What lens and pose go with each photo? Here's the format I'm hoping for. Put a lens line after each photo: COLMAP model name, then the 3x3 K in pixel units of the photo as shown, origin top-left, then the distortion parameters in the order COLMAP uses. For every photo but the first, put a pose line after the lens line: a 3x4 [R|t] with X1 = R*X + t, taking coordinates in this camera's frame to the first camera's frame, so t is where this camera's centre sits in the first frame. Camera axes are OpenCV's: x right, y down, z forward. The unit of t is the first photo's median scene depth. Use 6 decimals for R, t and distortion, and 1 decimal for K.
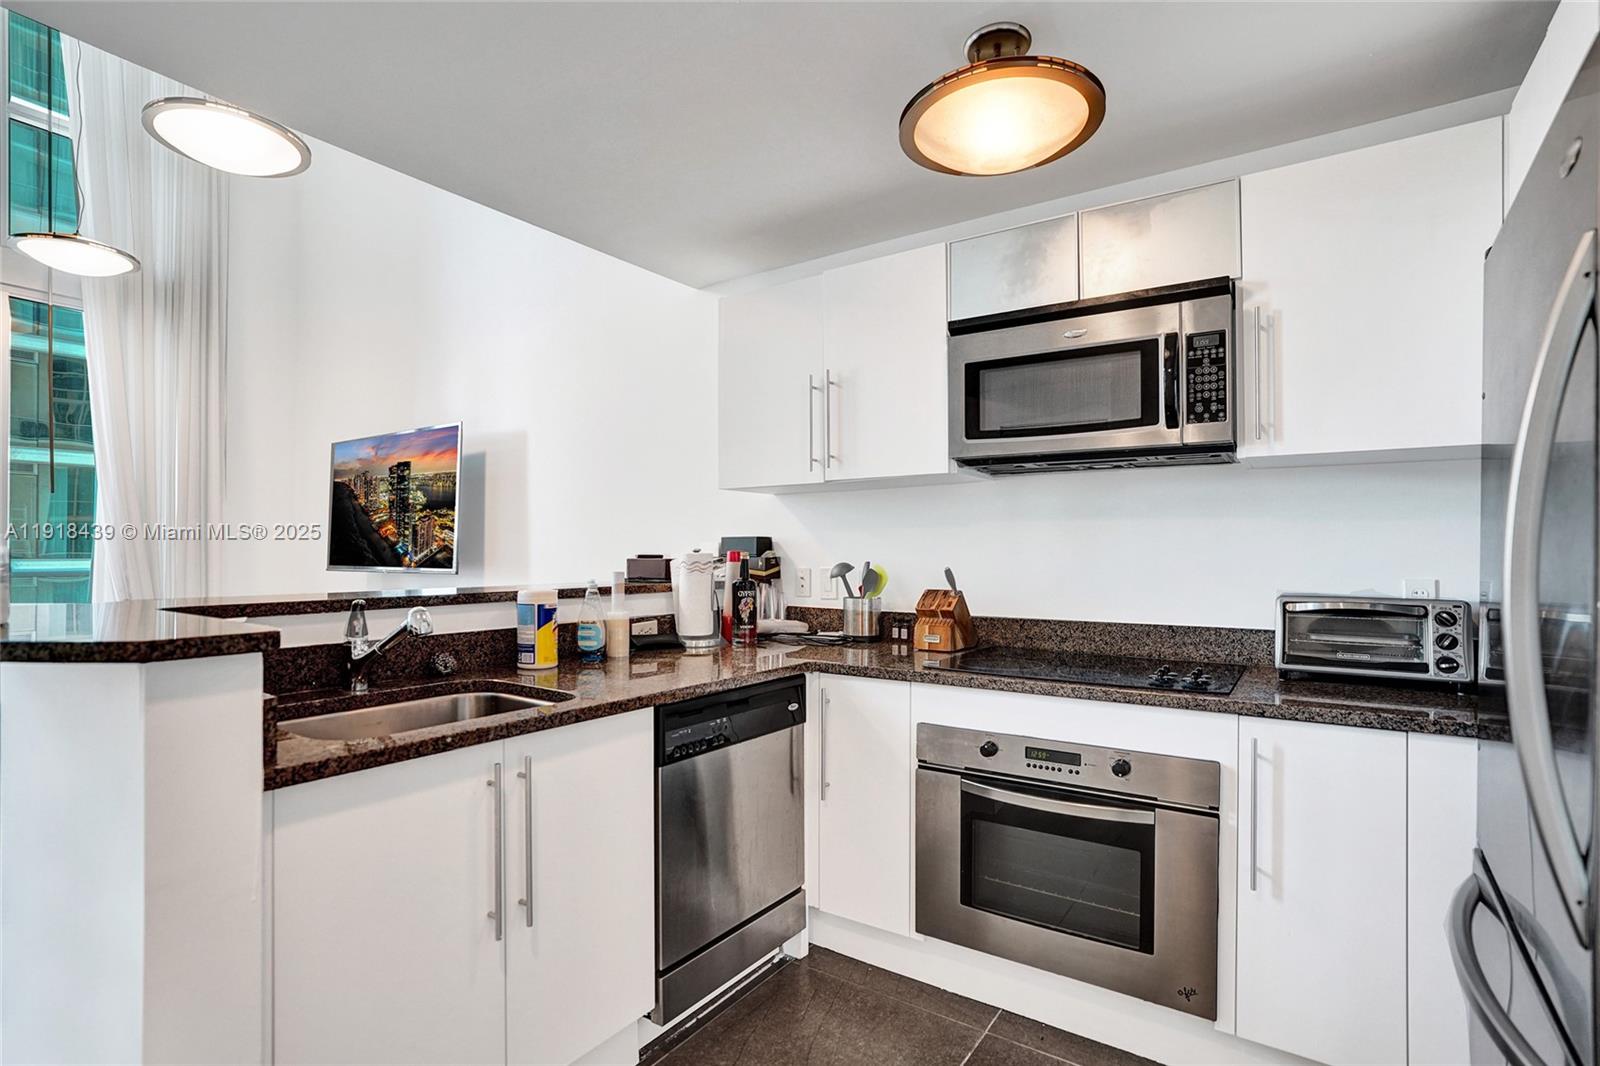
lens RADIAL K [[781.9, 0, 800.4], [0, 781.9, 544.2], [0, 0, 1]] dist [-0.054387, 0.029171]
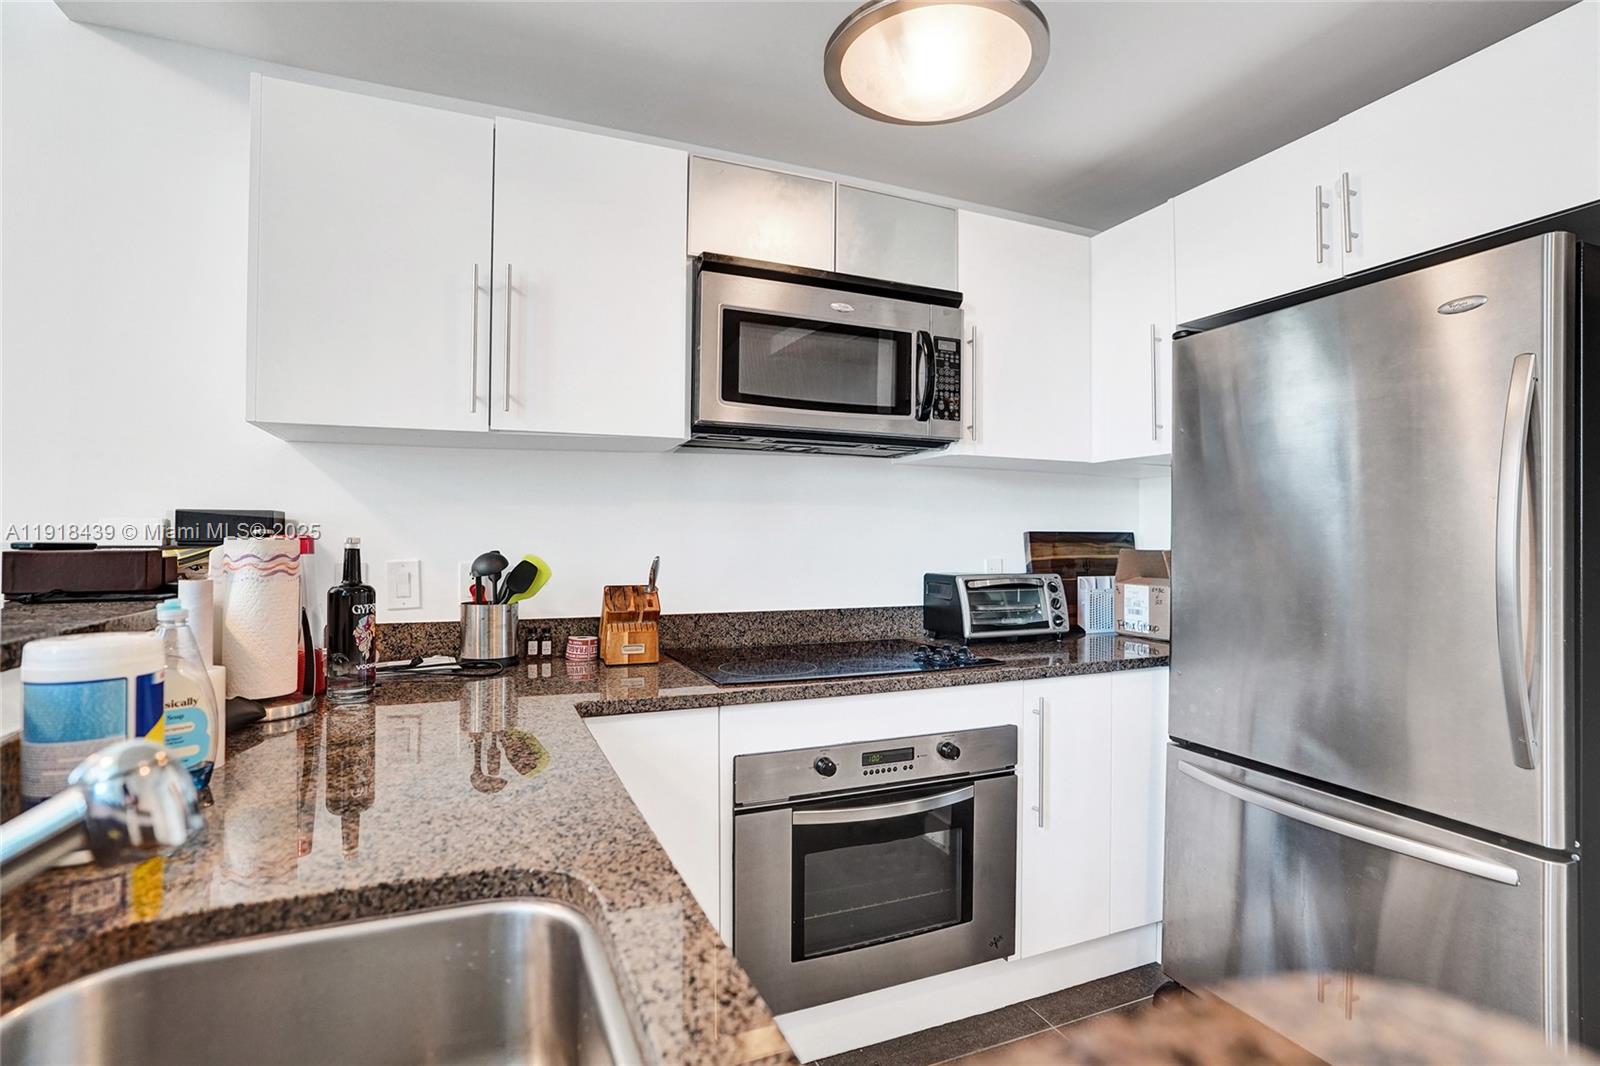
lens RADIAL K [[773.4, 0, 805.3], [0, 773.4, 525.3], [0, 0, 1]] dist [-0.050033, 0.024544]
pose [[0.541390, 0.014621, 0.840645, -0.474931], [-0.008372, 0.999893, -0.011999, 0.006683], [-0.840730, -0.000542, 0.541454, 0.541369]]
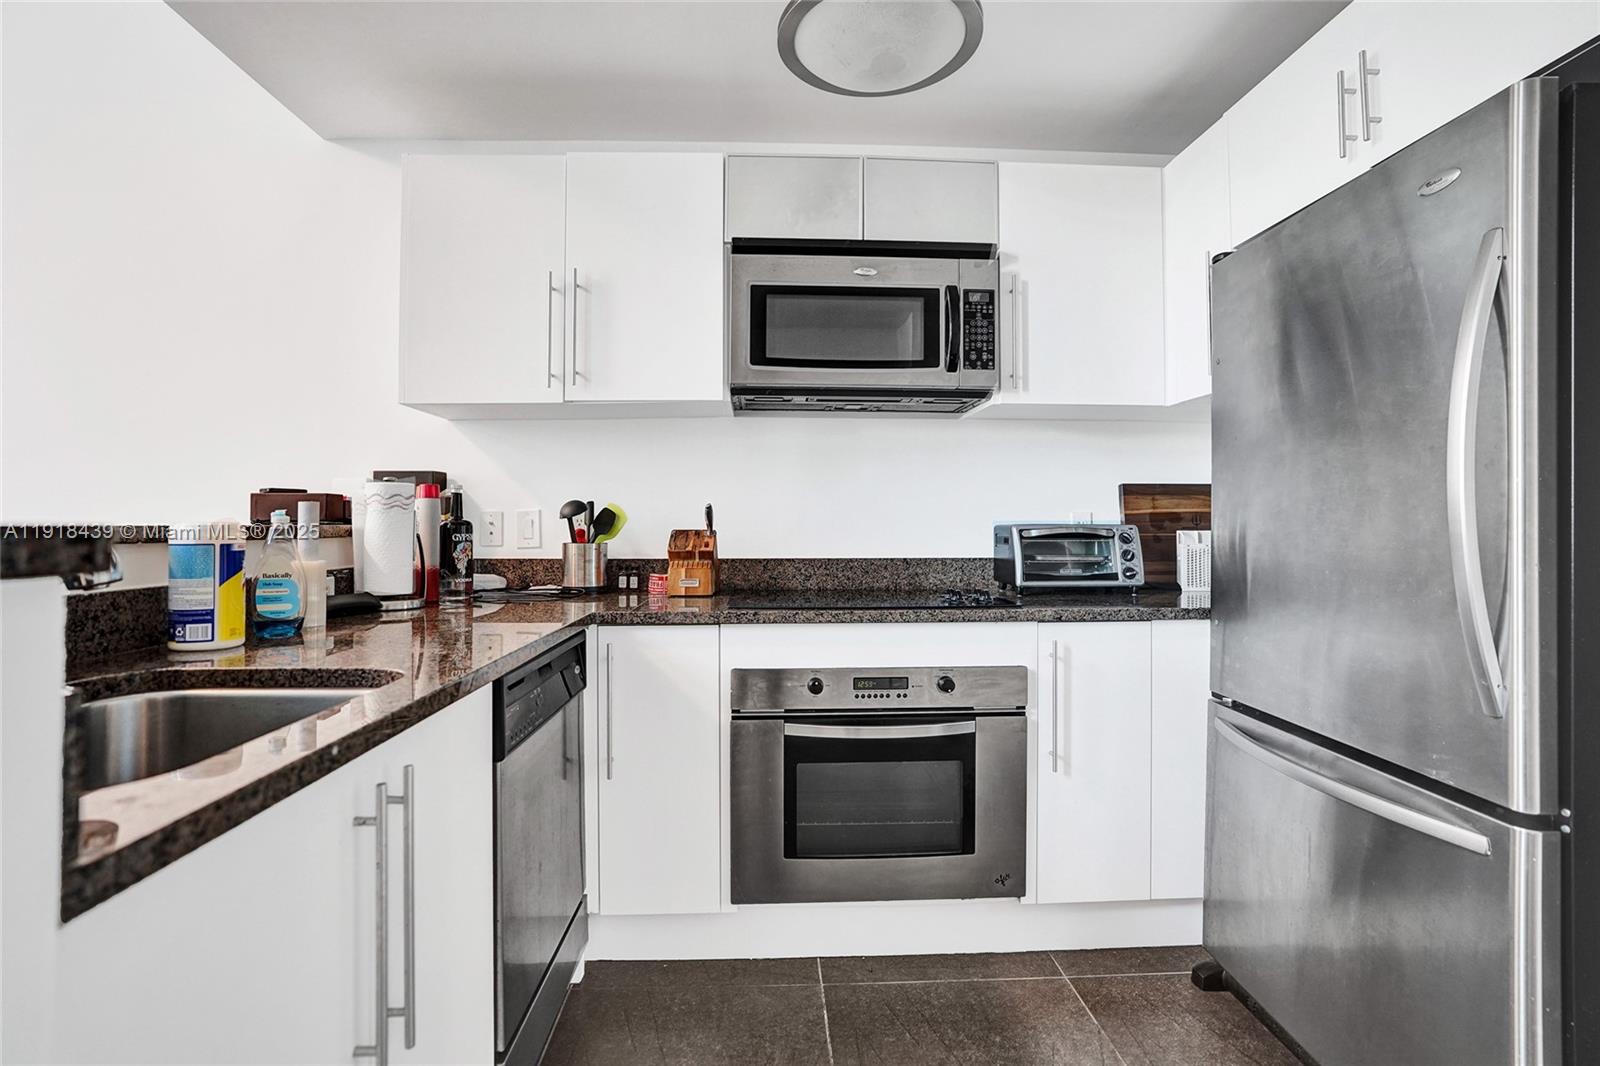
lens RADIAL K [[783.1, 0, 804.6], [0, 783.1, 509.1], [0, 0, 1]] dist [-0.053710, 0.026403]
pose [[0.798323, 0.009108, 0.602160, -0.337429], [-0.002363, 0.999925, -0.011993, 0.056186], [-0.602225, 0.008151, 0.798285, 0.233965]]
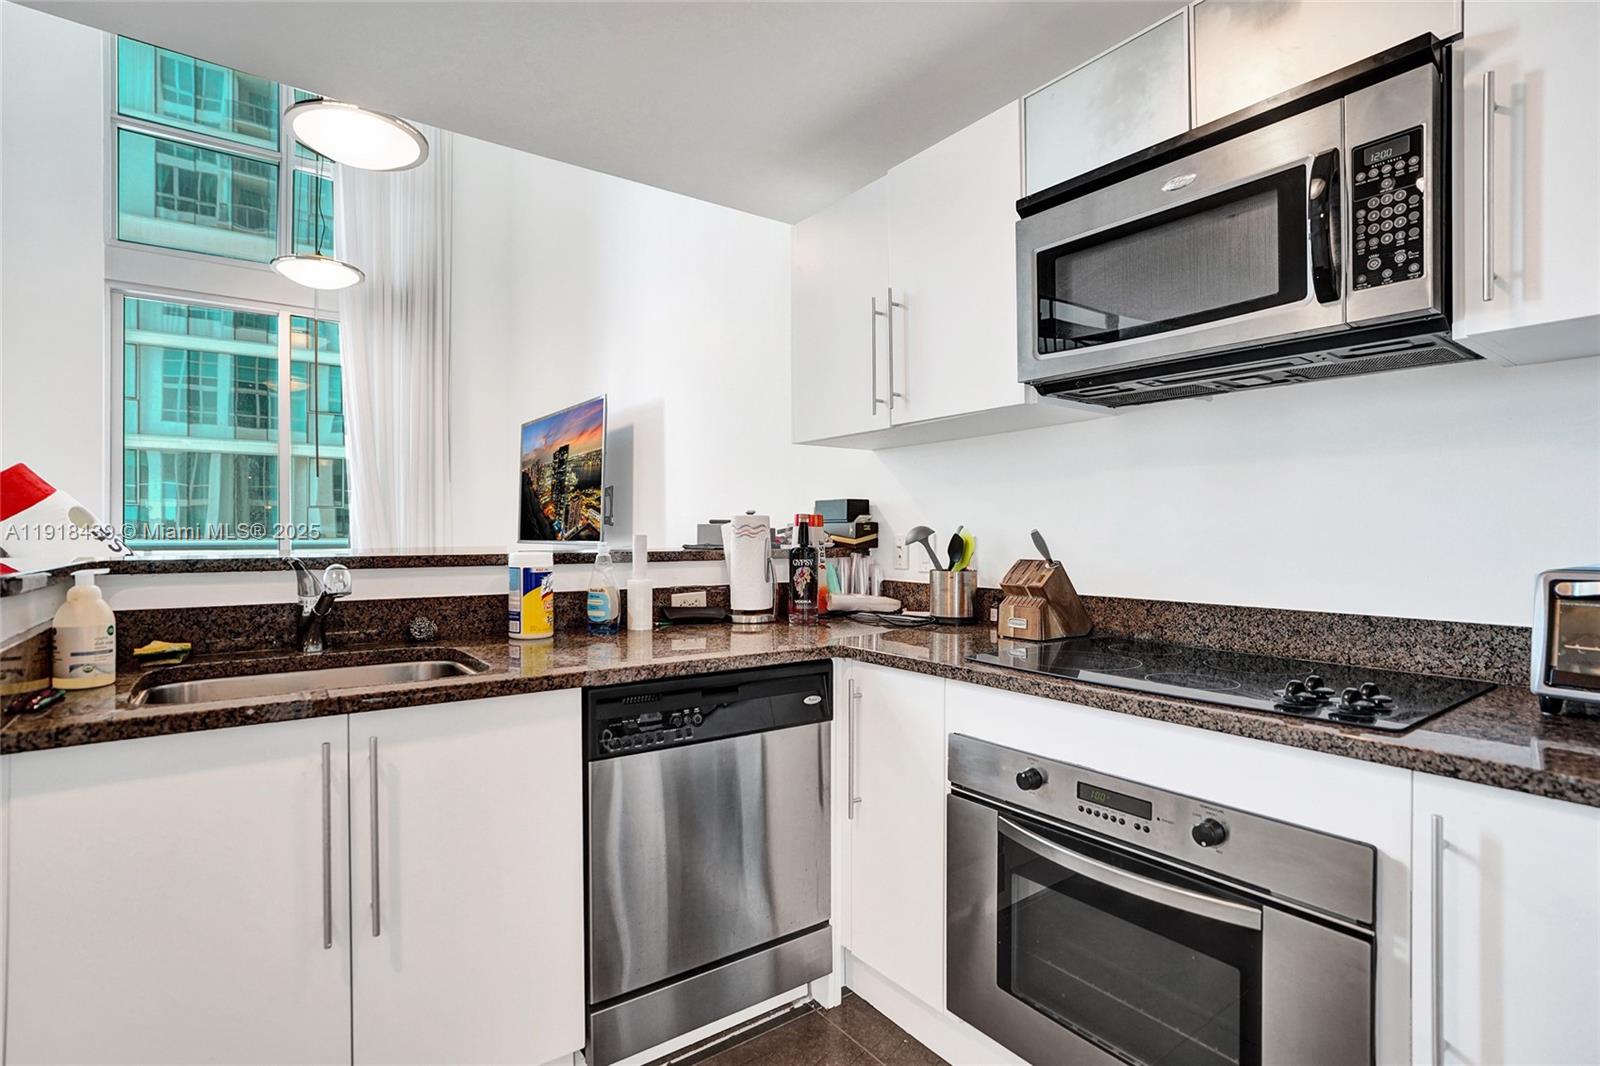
lens RADIAL K [[773.6, 0, 800.0], [0, 773.6, 533.0], [0, 0, 1]] dist [-0.053256, 0.025069]
pose [[0.943327, -0.001554, -0.331861, 0.268701], [0.004579, 0.999955, 0.008333, 0.030749], [0.331833, -0.009380, 0.943292, 0.262030]]
